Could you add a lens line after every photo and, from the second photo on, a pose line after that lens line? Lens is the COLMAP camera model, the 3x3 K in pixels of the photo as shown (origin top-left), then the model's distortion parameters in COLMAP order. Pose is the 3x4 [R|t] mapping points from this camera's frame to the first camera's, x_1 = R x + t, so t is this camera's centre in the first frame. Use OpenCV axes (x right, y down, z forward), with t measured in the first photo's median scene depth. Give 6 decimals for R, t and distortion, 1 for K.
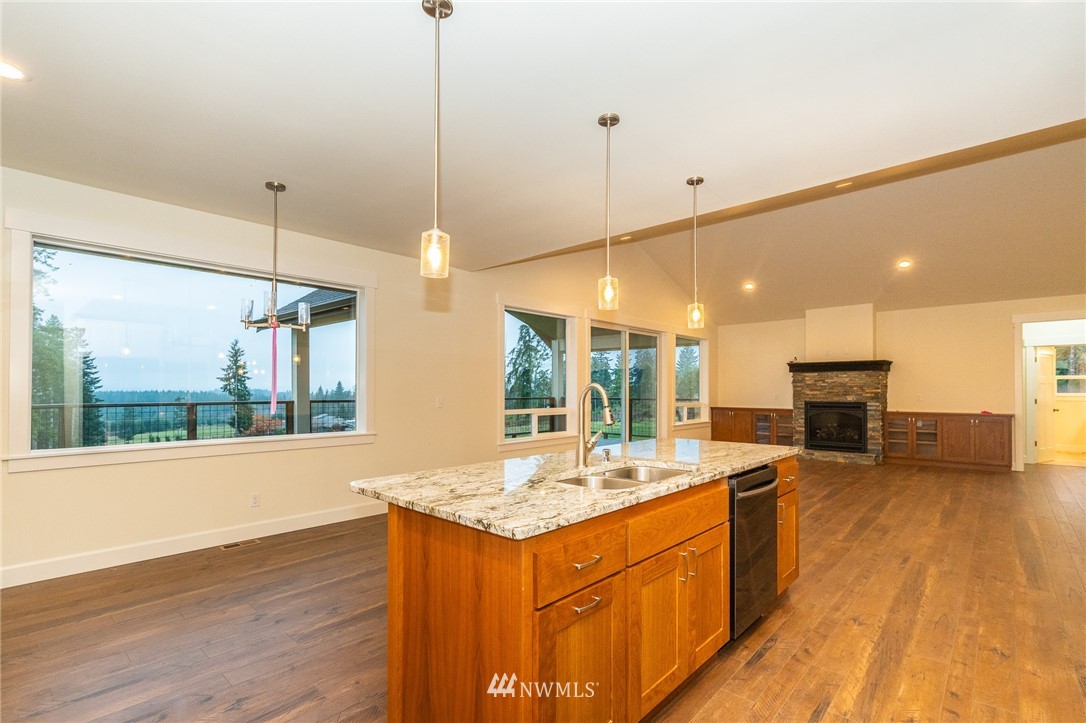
lens RADIAL K [[494.5, 0, 557.8], [0, 494.5, 382.1], [0, 0, 1]] dist [-0.008934, 0.002844]
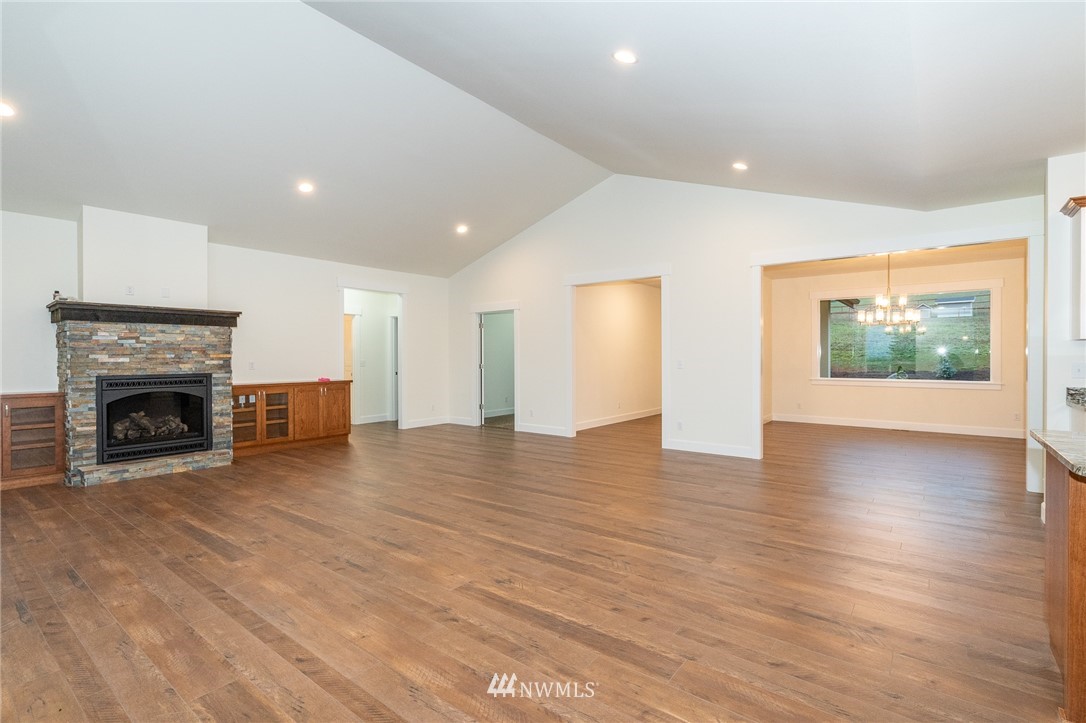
lens RADIAL K [[494.5, 0, 537.1], [0, 494.5, 357.3], [0, 0, 1]] dist [-0.008934, 0.002844]
pose [[-0.052032, -0.001387, 0.998644, -0.059025], [-0.012276, 0.999924, 0.000749, 0.013283], [-0.998570, -0.012220, -0.052045, 0.587591]]
